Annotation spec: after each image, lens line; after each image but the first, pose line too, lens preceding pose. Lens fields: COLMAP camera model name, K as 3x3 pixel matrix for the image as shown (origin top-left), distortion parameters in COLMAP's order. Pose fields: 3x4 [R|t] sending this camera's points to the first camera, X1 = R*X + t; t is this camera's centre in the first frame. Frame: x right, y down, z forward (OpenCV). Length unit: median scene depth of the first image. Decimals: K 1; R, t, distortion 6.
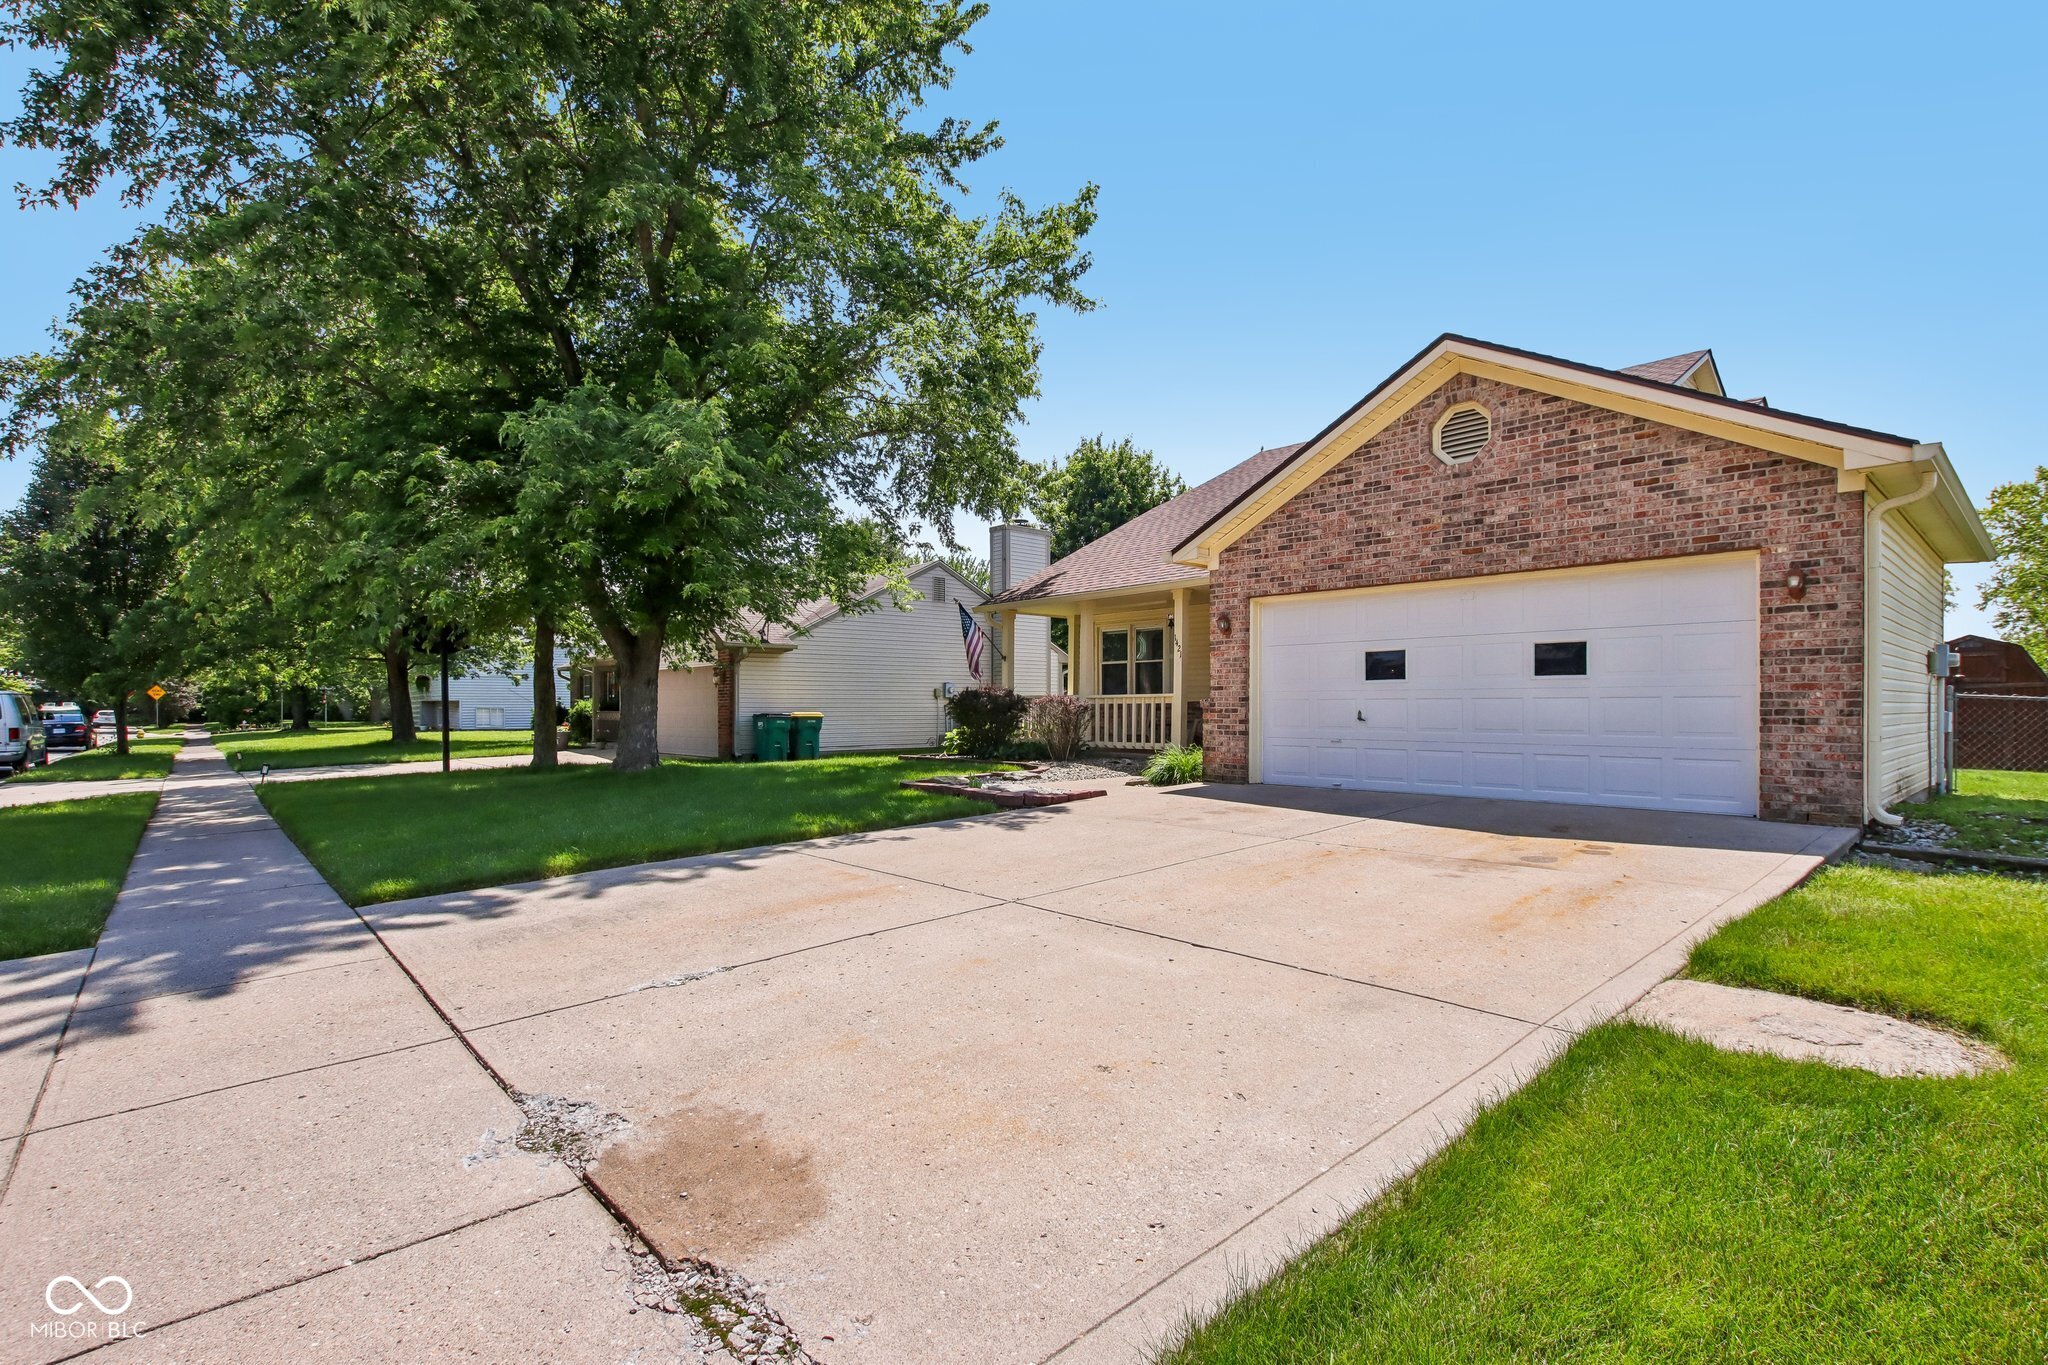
lens RADIAL K [[951.6, 0, 1027.5], [0, 951.6, 680.5], [0, 0, 1]] dist [-0.037908, 0.006021]
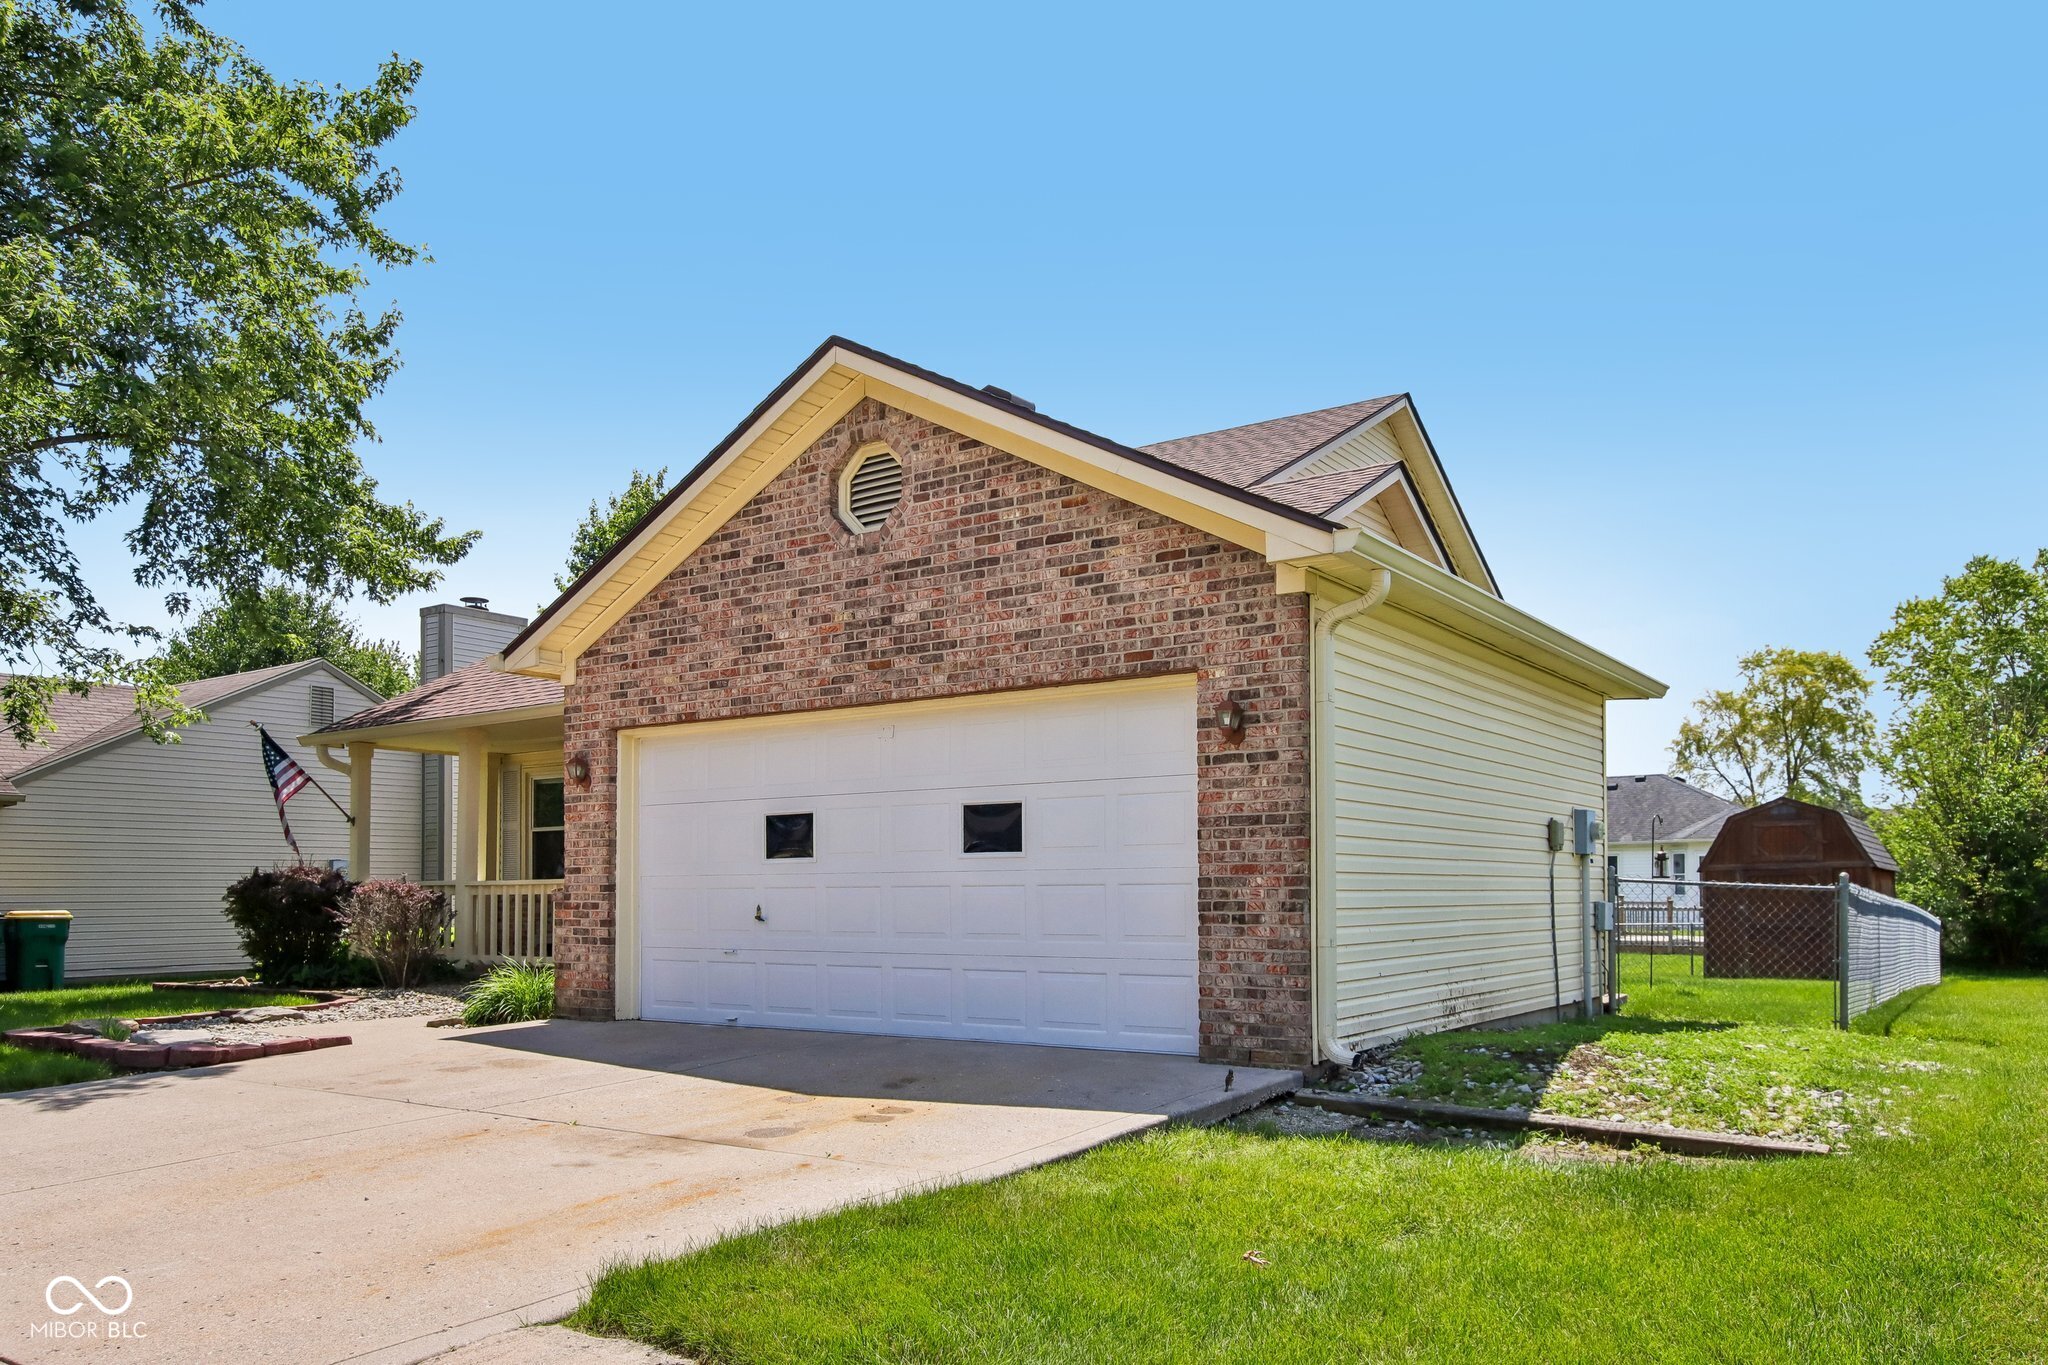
lens RADIAL K [[1472.1, 0, 1026.8], [0, 1472.1, 827.8], [0, 0, 1]] dist [-0.016776, 0.002305]
pose [[0.973109, 0.005754, 0.230272, 0.354962], [-0.001361, 0.999814, -0.019232, -0.002676], [-0.230340, 0.018402, 0.972936, -0.035201]]
